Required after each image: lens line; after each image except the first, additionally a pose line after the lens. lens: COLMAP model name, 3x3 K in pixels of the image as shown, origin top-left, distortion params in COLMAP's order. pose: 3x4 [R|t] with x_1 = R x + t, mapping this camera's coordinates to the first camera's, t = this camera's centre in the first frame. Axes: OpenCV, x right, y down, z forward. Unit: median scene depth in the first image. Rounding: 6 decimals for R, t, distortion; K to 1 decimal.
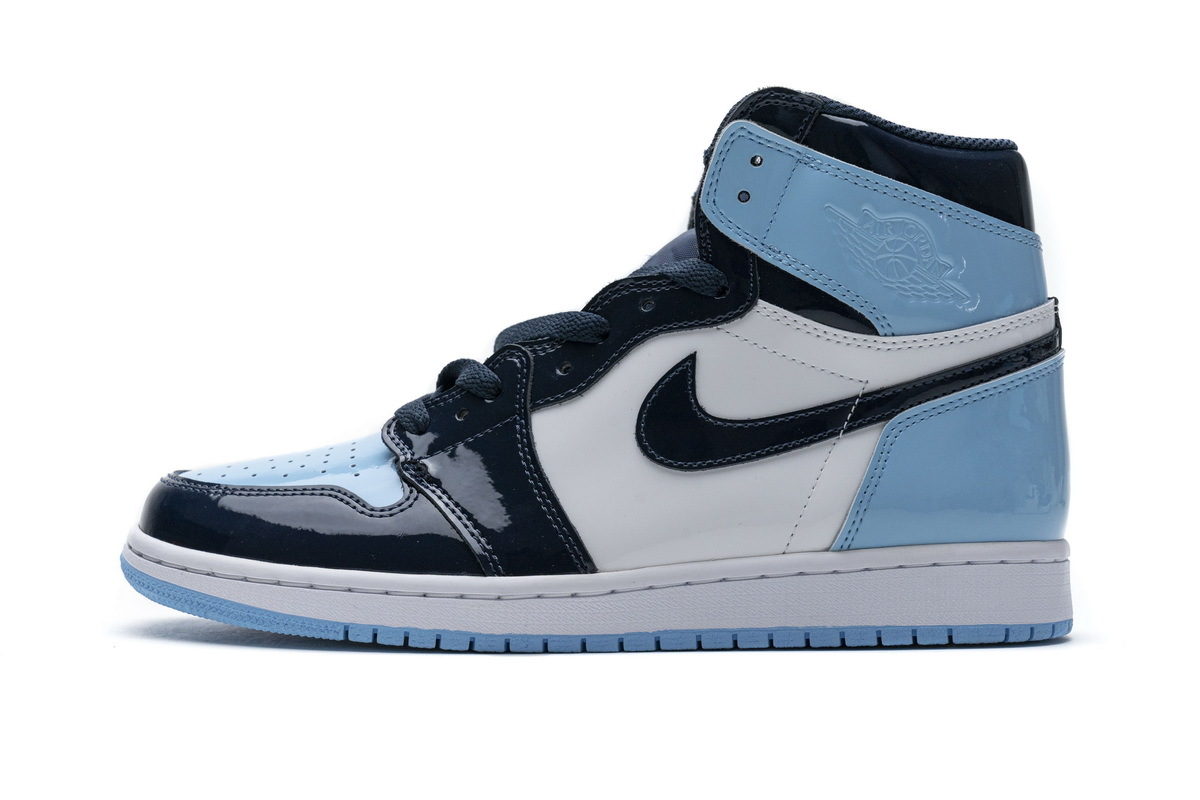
lens RADIAL K [[2344.1, 0, 600.0], [0, 2344.1, 400.0], [0, 0, 1]] dist [0.000333, -0.060321]
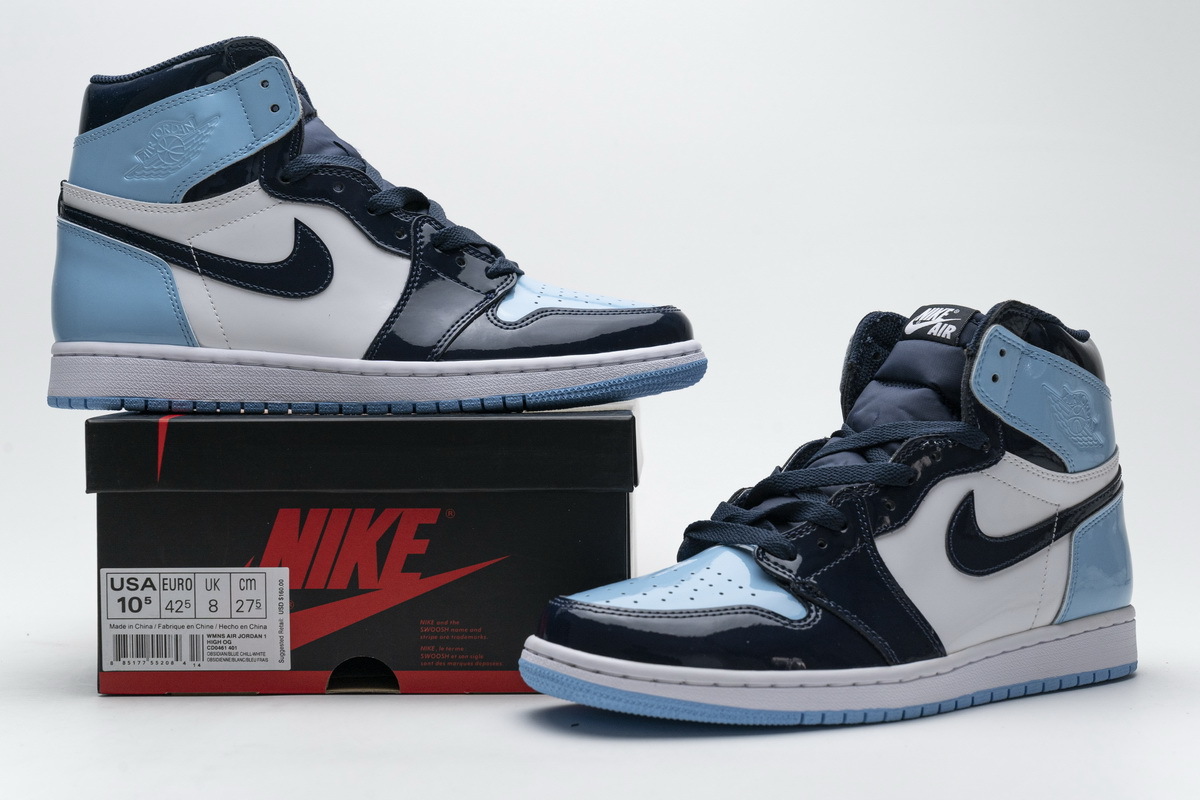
lens RADIAL K [[2113.1, 0, 600.0], [0, 2113.1, 400.0], [0, 0, 1]] dist [0.016837, 0.004932]
pose [[0.816980, -0.025420, 0.576105, -0.867765], [0.014135, 0.999611, 0.024061, -0.107968], [-0.576493, -0.011514, 0.817021, 0.098243]]
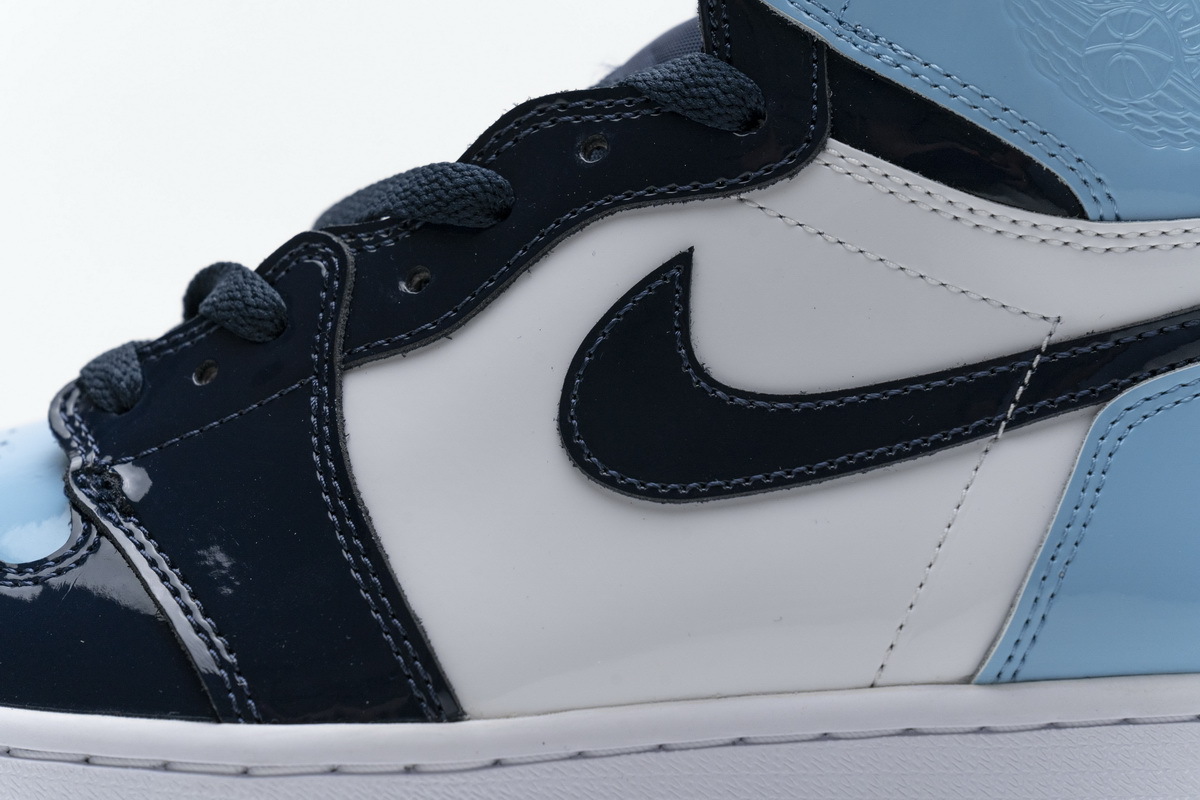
lens RADIAL K [[2344.1, 0, 600.0], [0, 2344.1, 400.0], [0, 0, 1]] dist [0.000333, -0.060321]
pose [[0.999540, 0.021996, -0.020892, 0.032974], [-0.022216, 0.999700, -0.010345, 0.015078], [0.020658, 0.010805, 0.999728, 0.533036]]
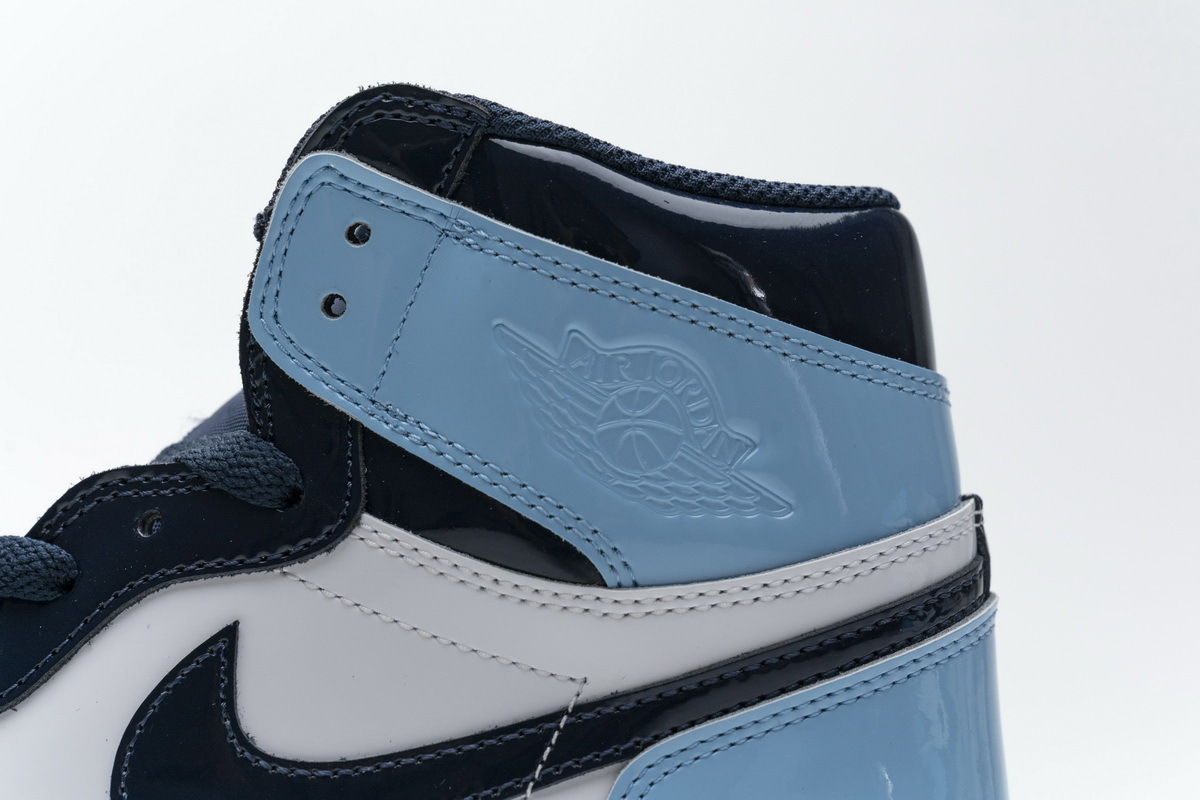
lens RADIAL K [[2344.1, 0, 600.0], [0, 2344.1, 400.0], [0, 0, 1]] dist [0.000333, -0.060321]
pose [[0.999844, -0.009327, -0.014998, 0.125076], [0.008746, 0.999225, -0.038371, -0.047545], [0.015344, 0.038234, 0.999151, 0.508676]]
